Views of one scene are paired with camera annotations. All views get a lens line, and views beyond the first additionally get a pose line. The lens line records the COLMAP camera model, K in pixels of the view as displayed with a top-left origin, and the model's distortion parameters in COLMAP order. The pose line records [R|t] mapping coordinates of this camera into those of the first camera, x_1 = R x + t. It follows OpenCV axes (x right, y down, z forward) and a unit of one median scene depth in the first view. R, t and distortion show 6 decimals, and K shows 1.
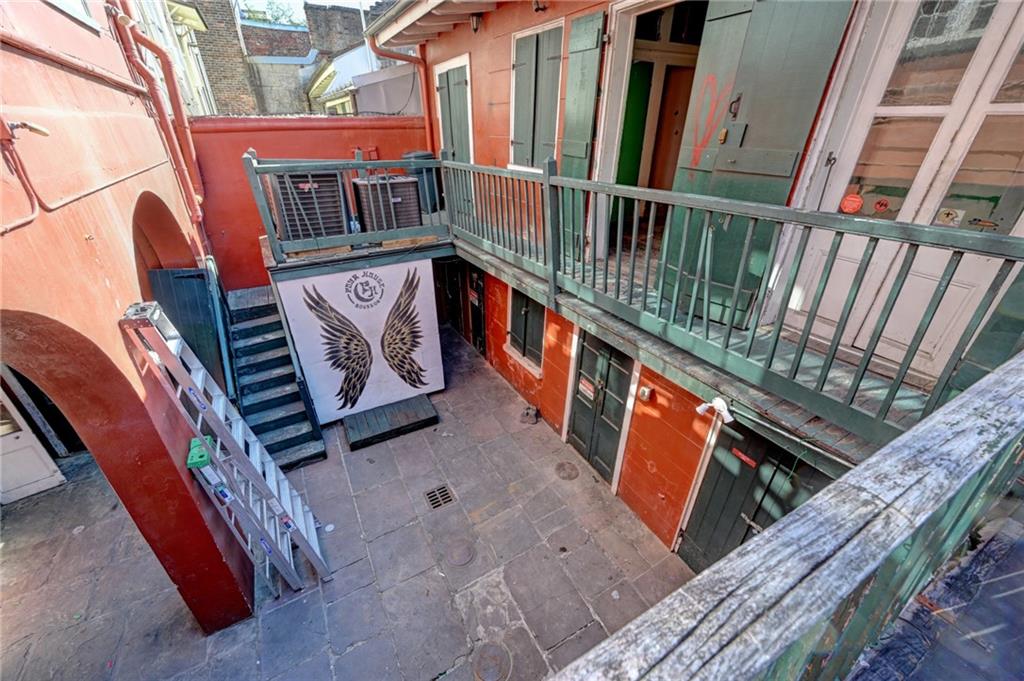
lens RADIAL K [[399.2, 0, 508.2], [0, 399.2, 340.6], [0, 0, 1]] dist [0.000991, 0.000193]
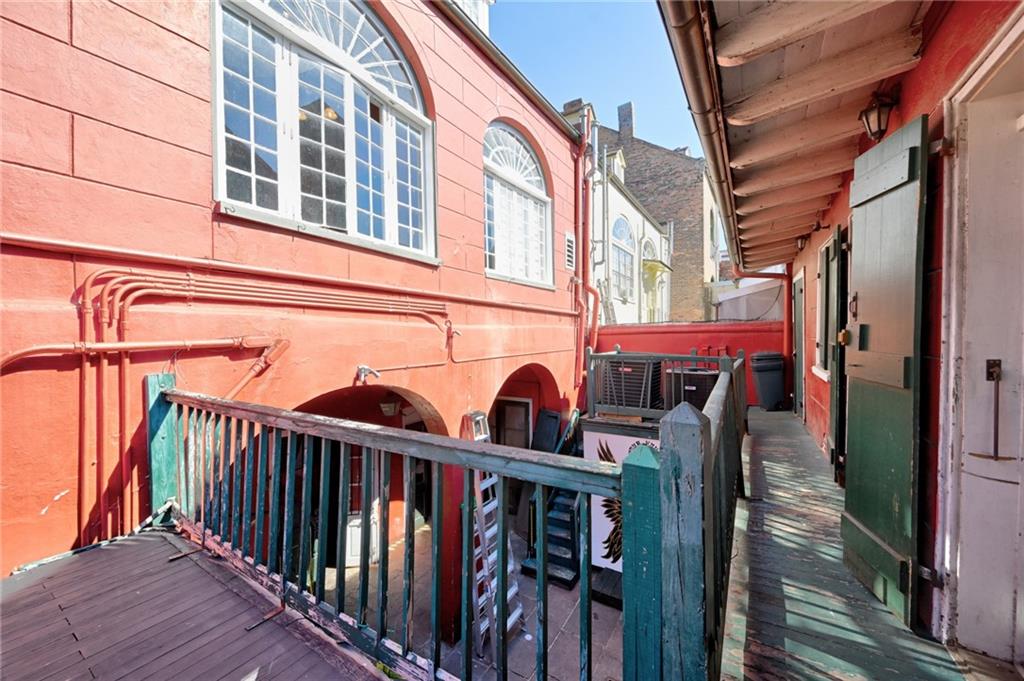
lens RADIAL K [[399.2, 0, 508.2], [0, 399.2, 340.6], [0, 0, 1]] dist [0.000991, 0.000193]
pose [[0.483995, 0.013830, -0.874961, 0.427555], [-0.407583, 0.888357, -0.211417, -0.021084], [0.774355, 0.458944, 0.435598, 0.046488]]
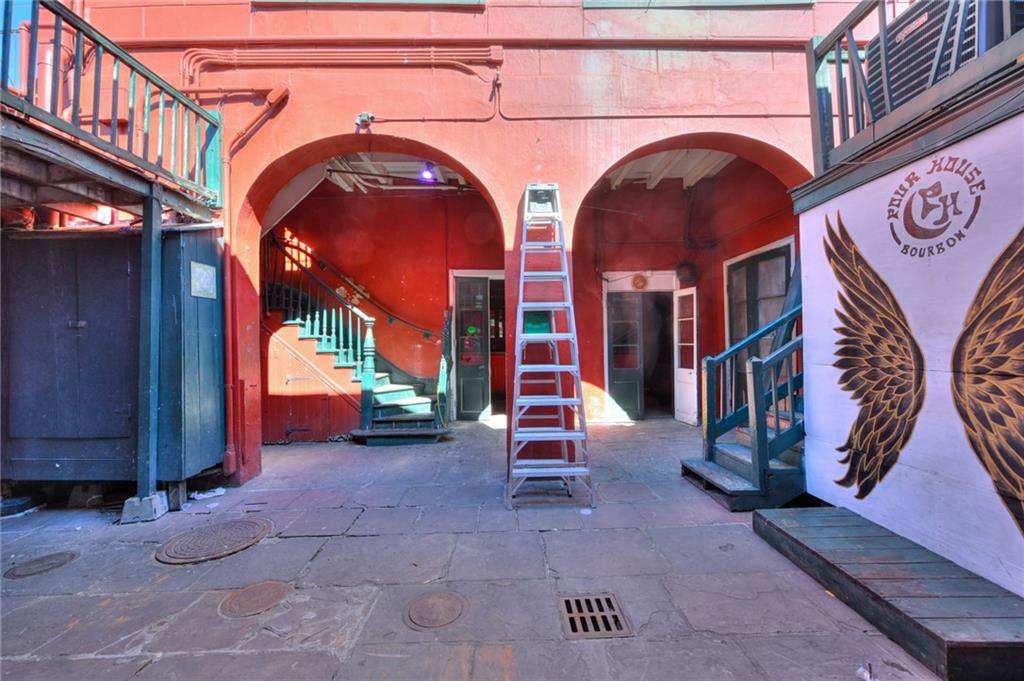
lens RADIAL K [[399.2, 0, 508.2], [0, 399.2, 340.6], [0, 0, 1]] dist [0.000991, 0.000193]
pose [[-0.485140, 0.000044, -0.874436, 0.203008], [-0.400165, 0.889134, 0.222057, 0.074271], [0.777501, 0.457648, -0.431337, 0.863571]]
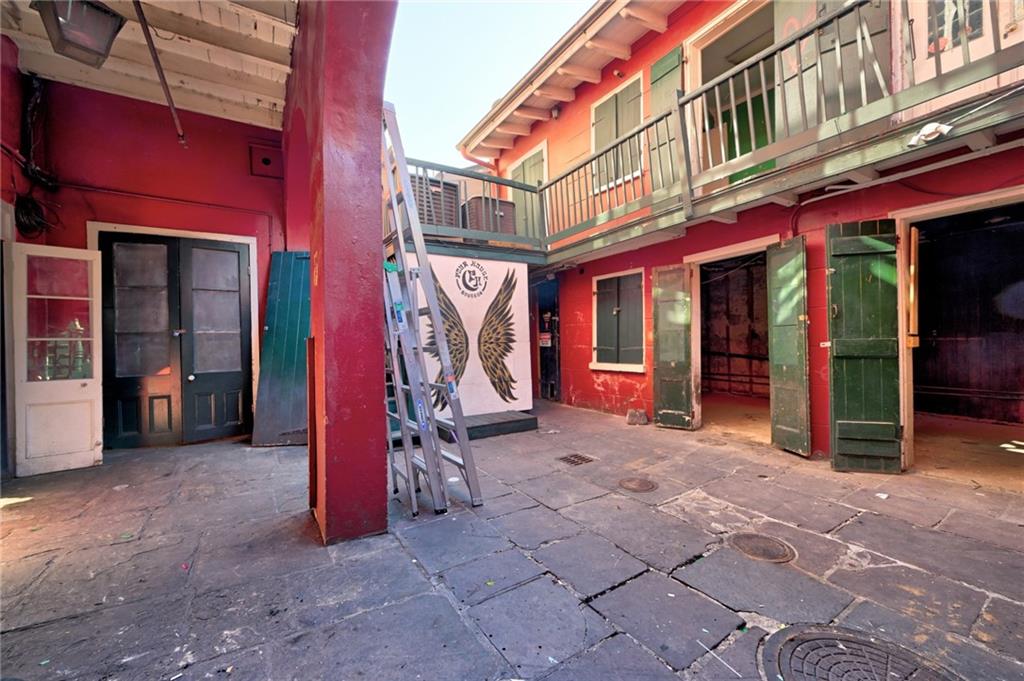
lens RADIAL K [[399.2, 0, 508.2], [0, 399.2, 340.6], [0, 0, 1]] dist [0.000991, 0.000193]
pose [[0.998584, -0.023785, 0.047576, -0.302495], [0.043590, 0.878527, -0.475699, 0.492875], [-0.030482, 0.477099, 0.878321, 0.151855]]
